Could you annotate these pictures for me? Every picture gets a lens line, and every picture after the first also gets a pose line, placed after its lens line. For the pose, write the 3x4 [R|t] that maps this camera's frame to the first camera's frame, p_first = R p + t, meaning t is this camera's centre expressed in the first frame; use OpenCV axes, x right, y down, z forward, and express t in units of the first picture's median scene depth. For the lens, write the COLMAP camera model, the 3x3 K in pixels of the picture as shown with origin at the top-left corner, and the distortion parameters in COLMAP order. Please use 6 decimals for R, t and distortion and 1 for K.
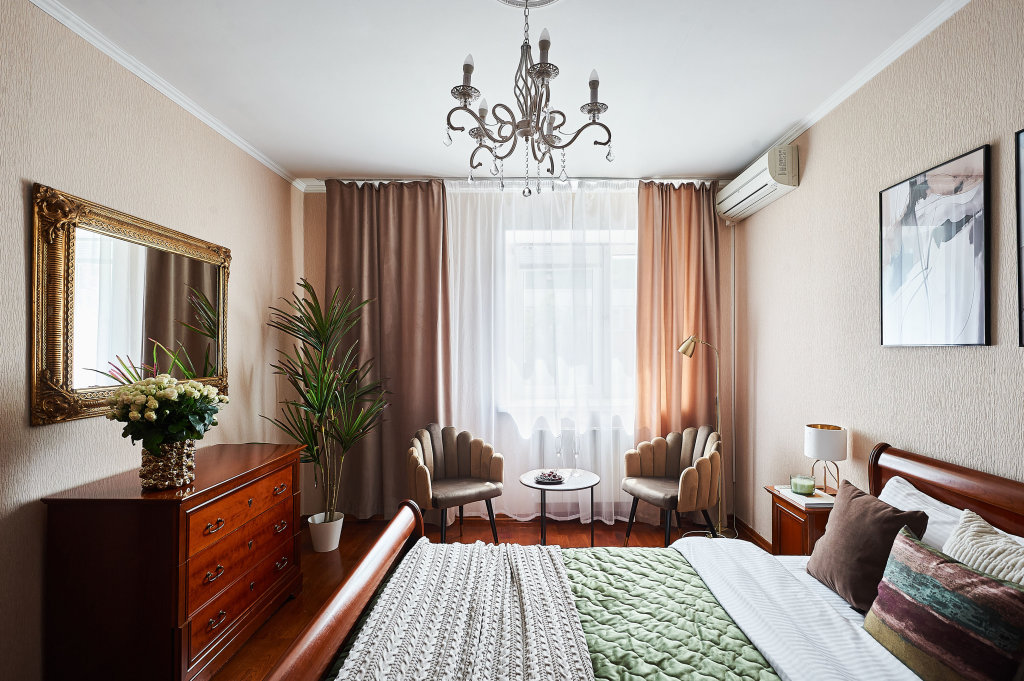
lens RADIAL K [[483.0, 0, 529.6], [0, 483.0, 344.7], [0, 0, 1]] dist [-0.003879, -0.000966]
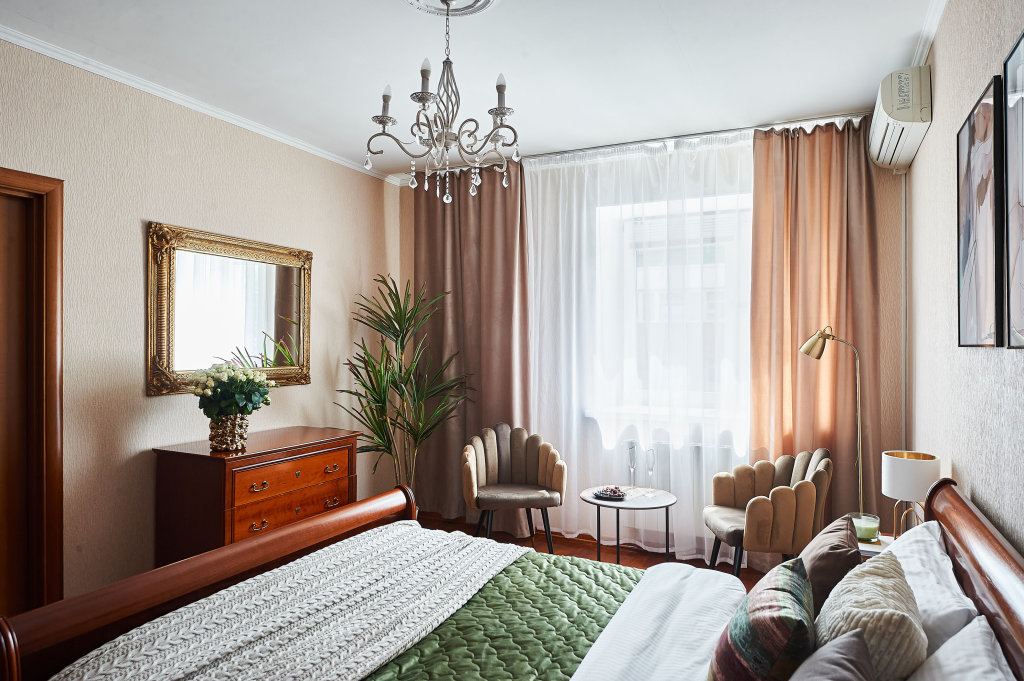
lens RADIAL K [[636.0, 0, 512.0], [0, 636.0, 340.5], [0, 0, 1]] dist [-0.000171, -0.001104]
pose [[0.901635, 0.008308, -0.432418, 0.413751], [-0.006575, 0.999963, 0.005503, -0.005026], [0.432448, -0.002118, 0.901657, -0.119563]]
